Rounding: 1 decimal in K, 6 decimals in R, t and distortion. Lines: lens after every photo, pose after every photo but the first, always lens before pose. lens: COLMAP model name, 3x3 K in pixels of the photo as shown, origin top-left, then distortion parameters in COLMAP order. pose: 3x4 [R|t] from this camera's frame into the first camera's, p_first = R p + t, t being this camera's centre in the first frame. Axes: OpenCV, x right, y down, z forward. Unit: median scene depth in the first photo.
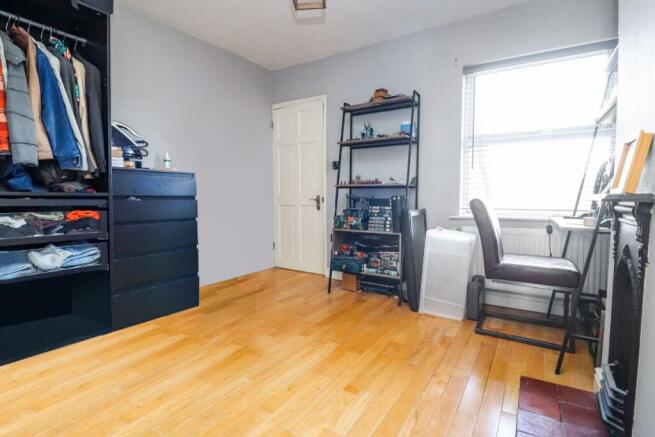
lens RADIAL K [[319.3, 0, 325.9], [0, 319.3, 211.9], [0, 0, 1]] dist [-0.031641, -0.000207]
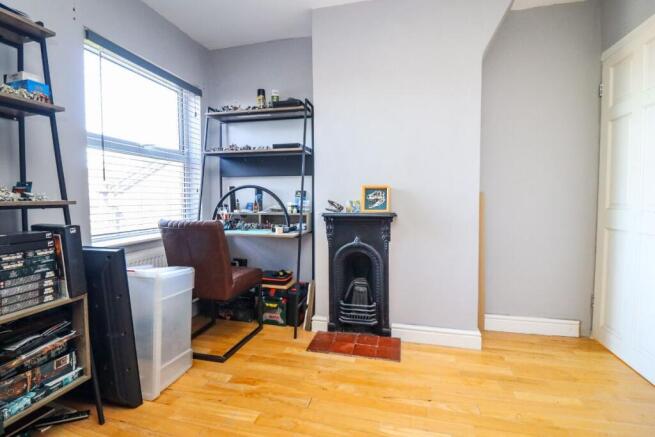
lens RADIAL K [[289.3, 0, 327.5], [0, 289.3, 218.5], [0, 0, 1]] dist [-0.053123, -0.000006]
pose [[-0.313017, -0.056952, 0.948038, -0.322075], [0.047078, 0.996043, 0.075379, -0.075446], [-0.948580, 0.068227, -0.309097, 0.751755]]
